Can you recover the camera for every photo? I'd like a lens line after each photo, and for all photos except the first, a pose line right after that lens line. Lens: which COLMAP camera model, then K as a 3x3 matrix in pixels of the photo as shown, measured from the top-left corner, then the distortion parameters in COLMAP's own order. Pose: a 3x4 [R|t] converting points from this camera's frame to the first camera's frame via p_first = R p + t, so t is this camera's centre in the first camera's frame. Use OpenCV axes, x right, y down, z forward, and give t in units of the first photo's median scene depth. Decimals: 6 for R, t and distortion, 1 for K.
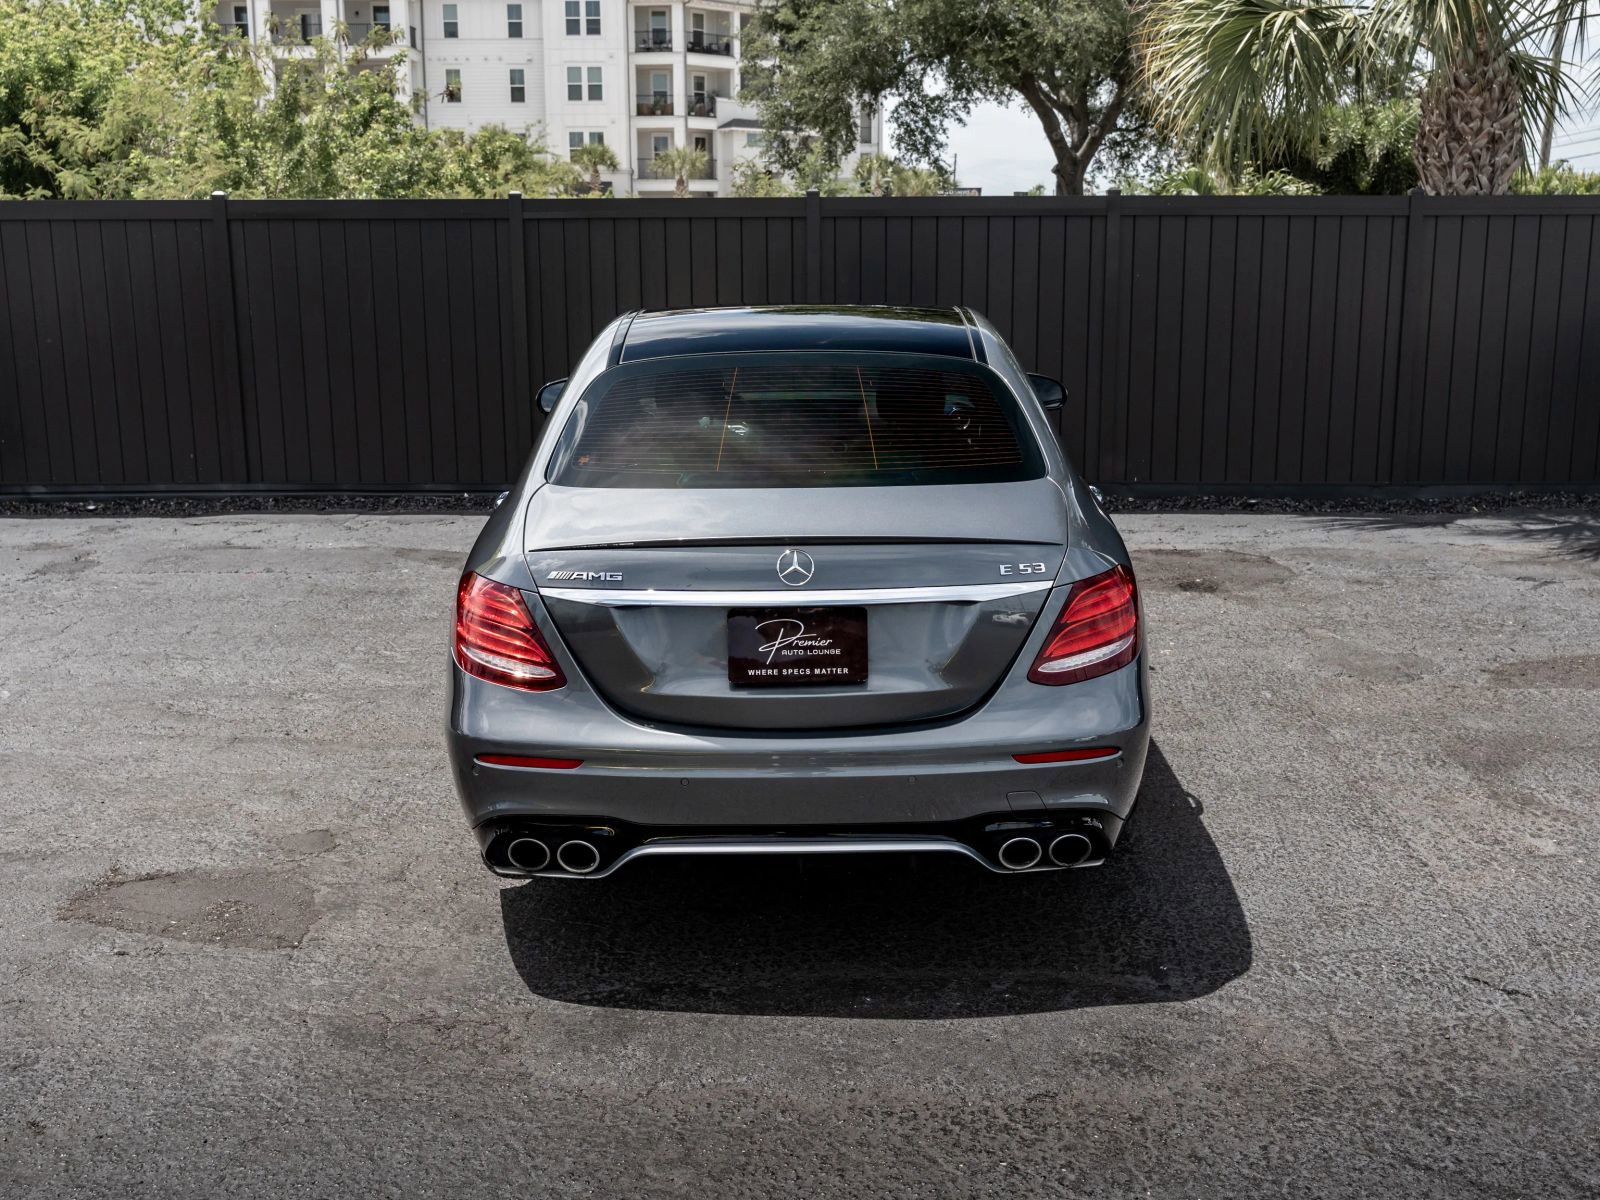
lens RADIAL K [[1644.6, 0, 835.0], [0, 1644.6, 601.9], [0, 0, 1]] dist [-0.003791, 0.000202]
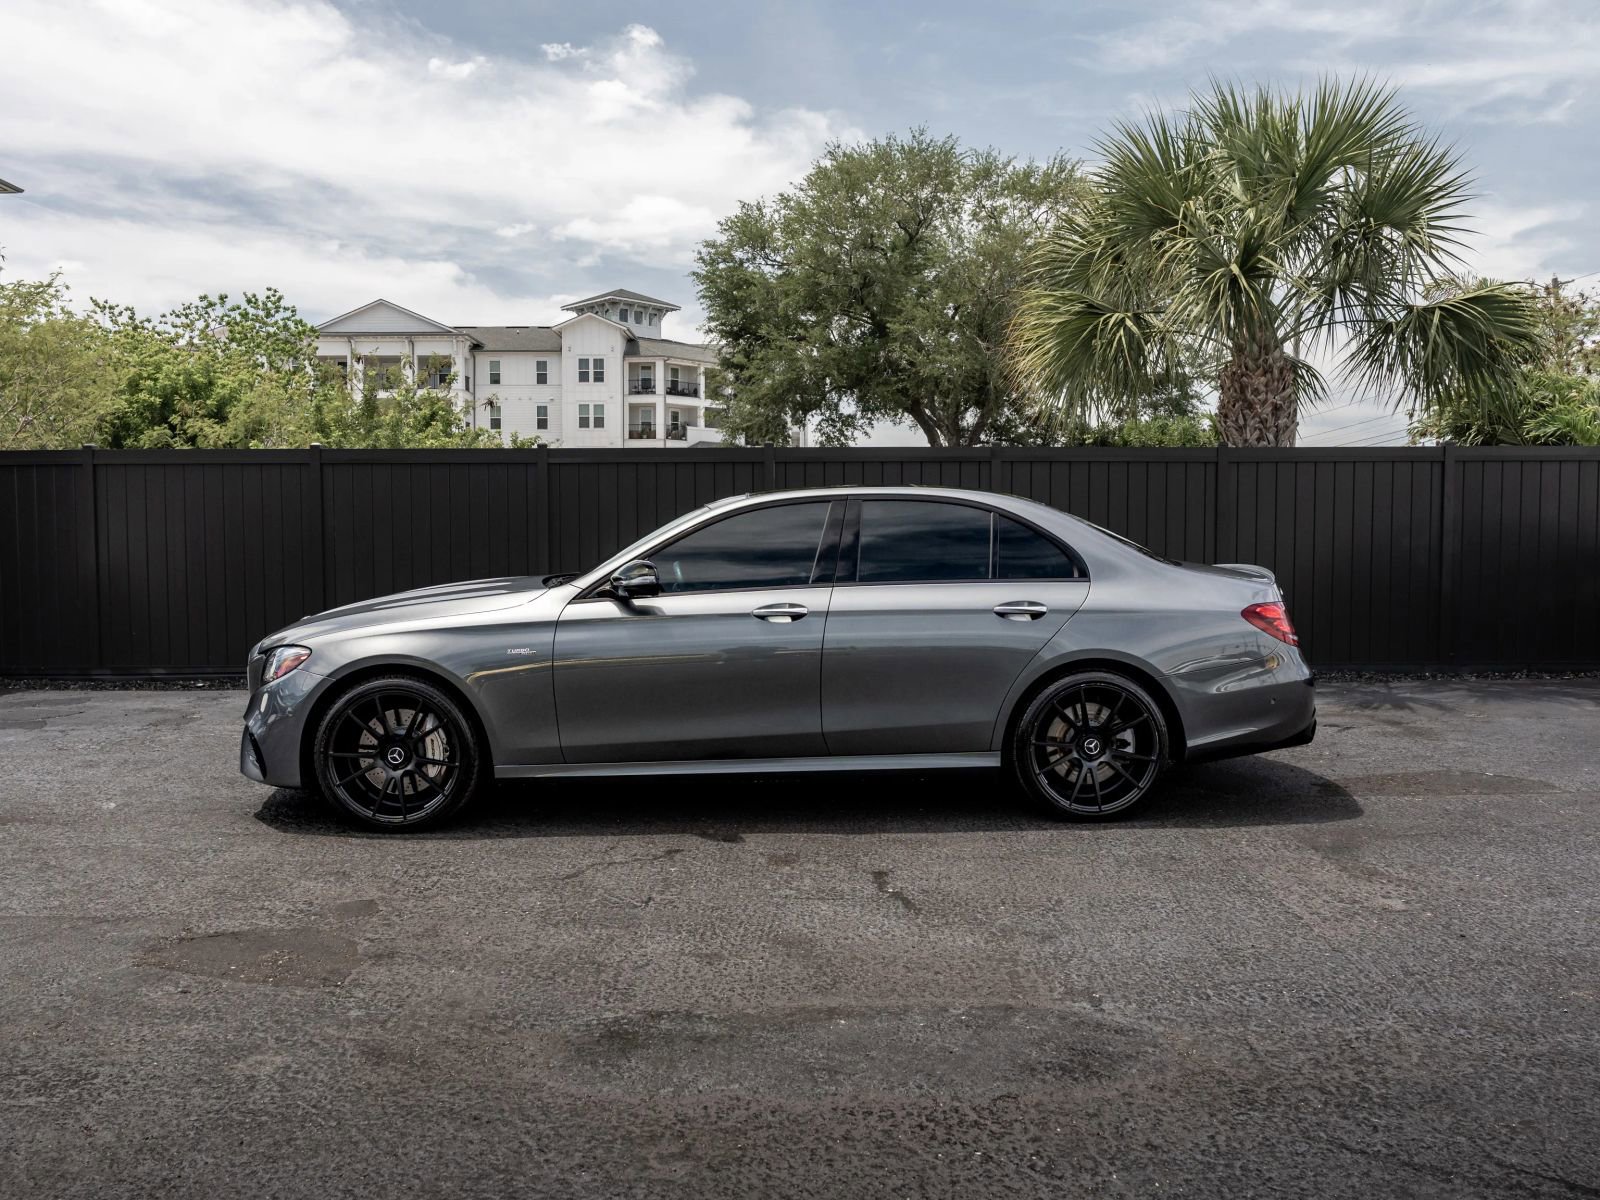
lens RADIAL K [[1230.2, 0, 801.1], [0, 1230.2, 603.5], [0, 0, 1]] dist [0.000297, -0.012133]
pose [[0.999722, -0.000228, 0.023569, -0.021692], [0.003974, 0.987269, -0.159007, 0.070047], [-0.023232, 0.159057, 0.986996, 0.087359]]
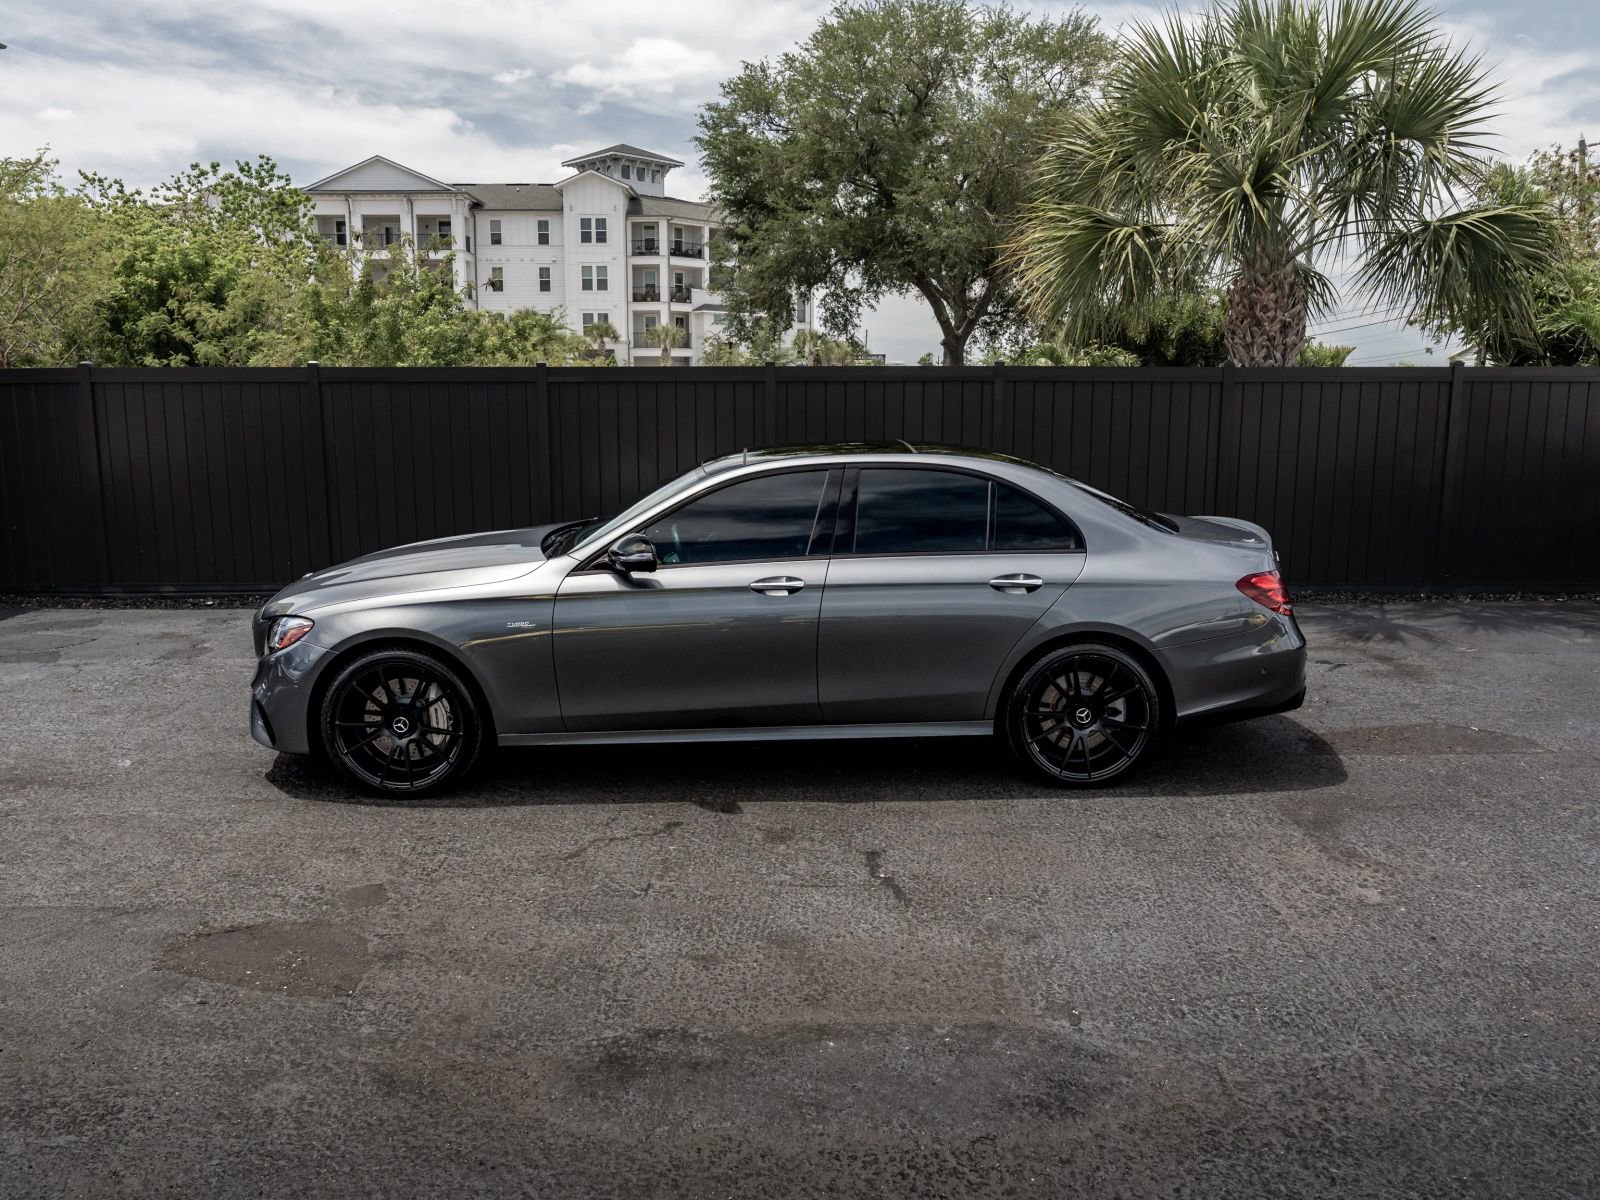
lens RADIAL K [[1217.5, 0, 800.6], [0, 1217.5, 601.1], [0, 0, 1]] dist [-0.000974, -0.010788]
pose [[0.999825, 0.000030, 0.018687, -0.014152], [0.000842, 0.998912, -0.046625, -0.029082], [-0.018668, 0.046632, 0.998738, 0.080590]]
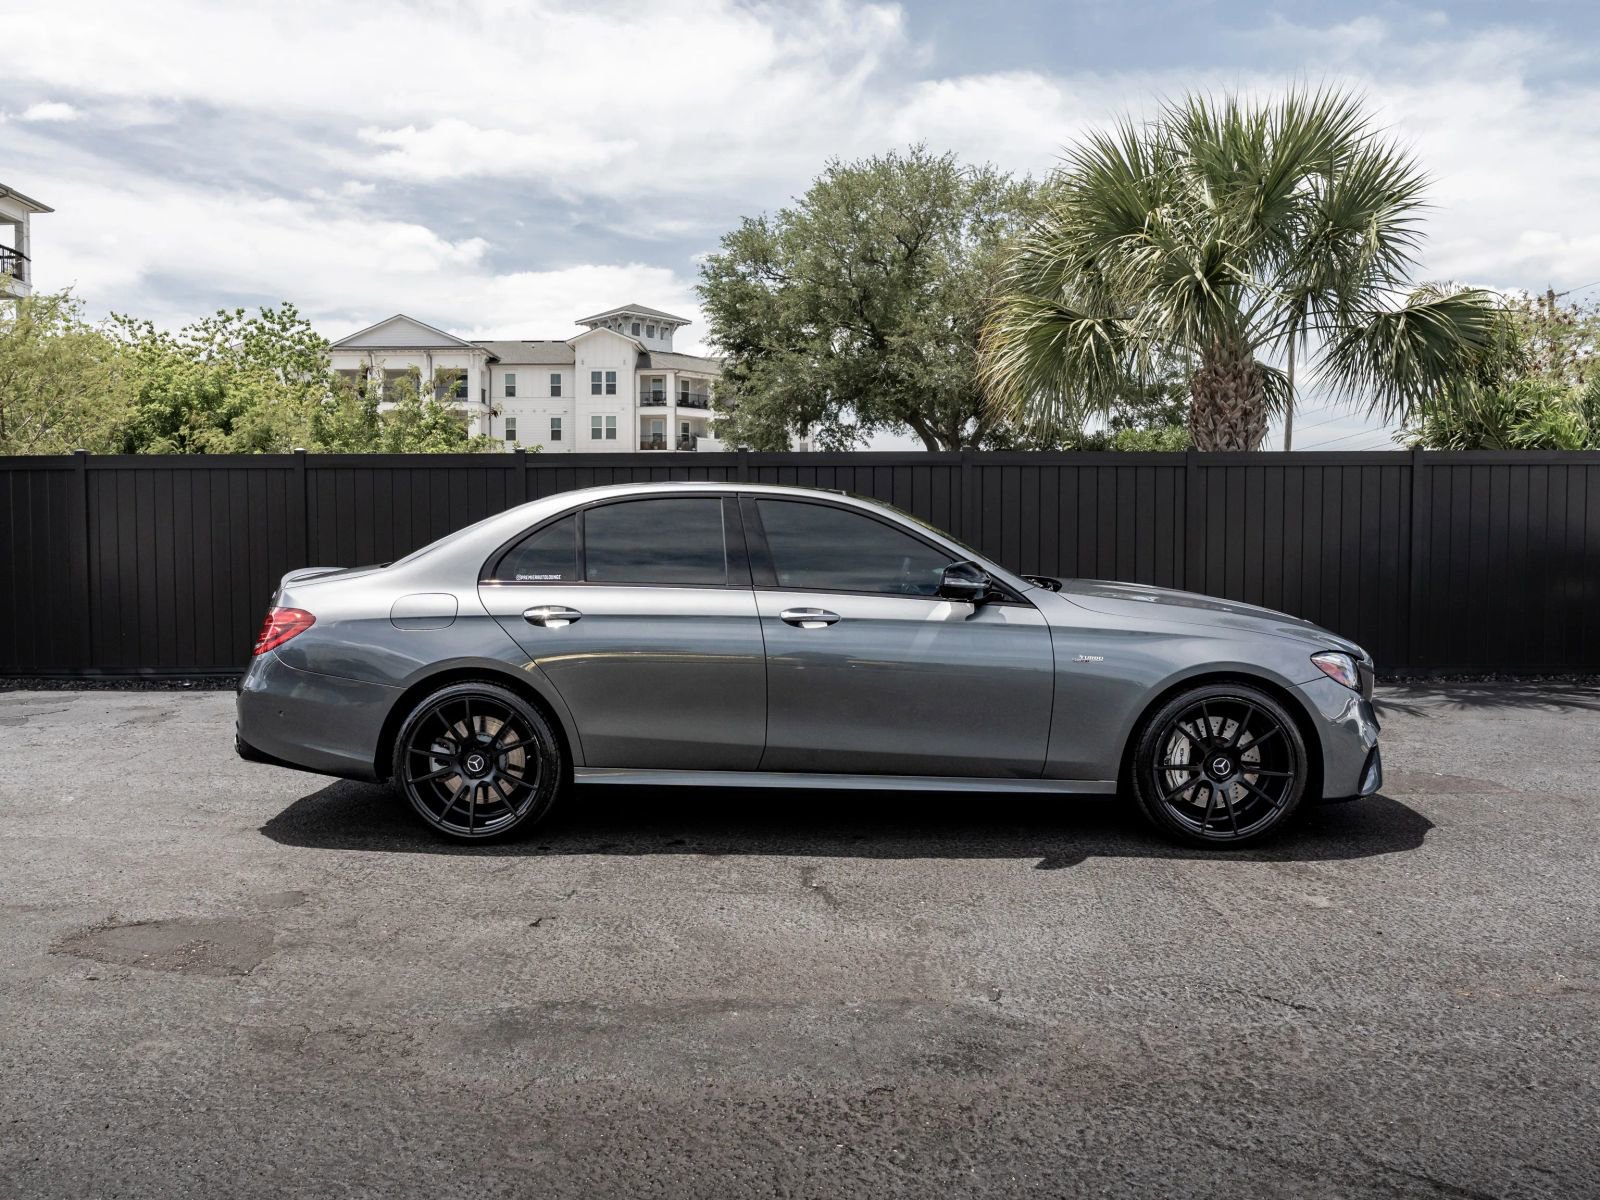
lens RADIAL K [[1204.7, 0, 790.3], [0, 1204.7, 602.0], [0, 0, 1]] dist [-0.005752, -0.007346]
pose [[0.999984, 0.001383, 0.005419, 0.041225], [-0.000461, 0.986005, -0.166716, 0.076815], [-0.005574, 0.166711, 0.985990, 0.101642]]
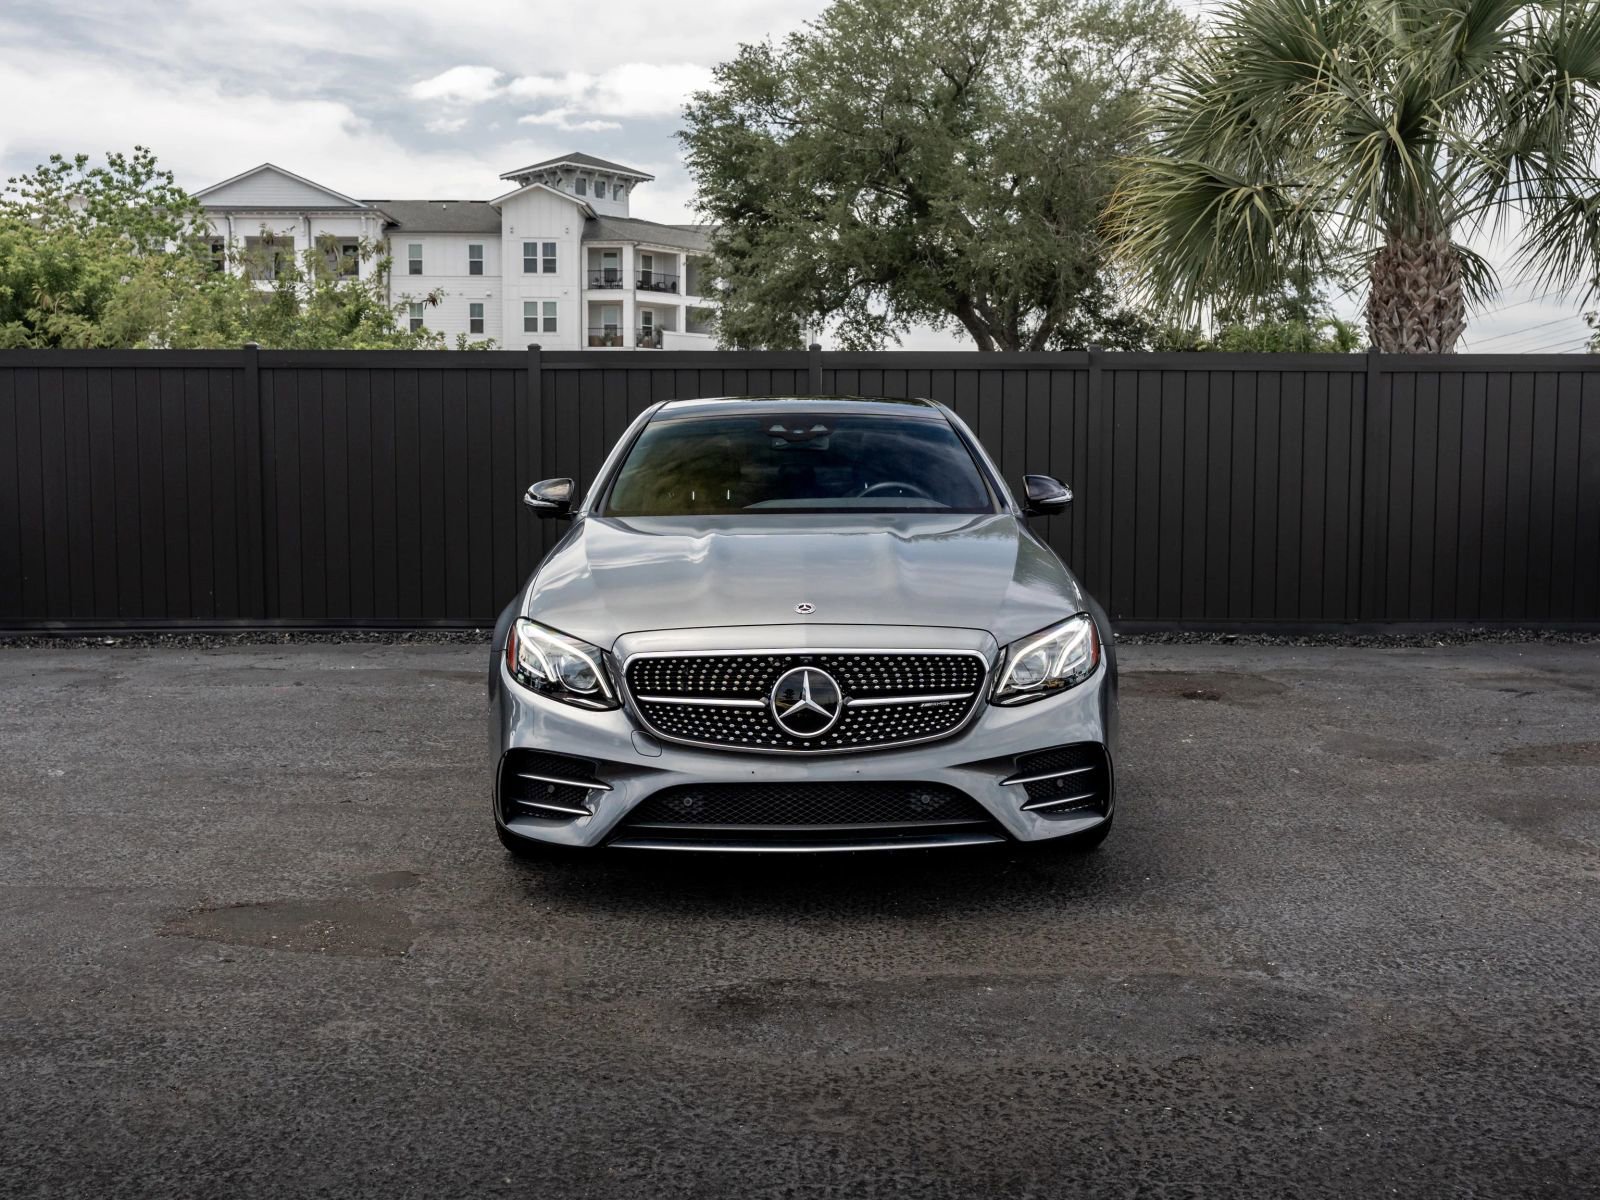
lens RADIAL K [[1578.4, 0, 823.1], [0, 1578.4, 602.9], [0, 0, 1]] dist [-0.001239, -0.004194]
pose [[0.999342, 0.002380, 0.036184, -0.089937], [0.002438, 0.991179, -0.132506, 0.104107], [-0.036180, 0.132507, 0.990522, 0.011730]]
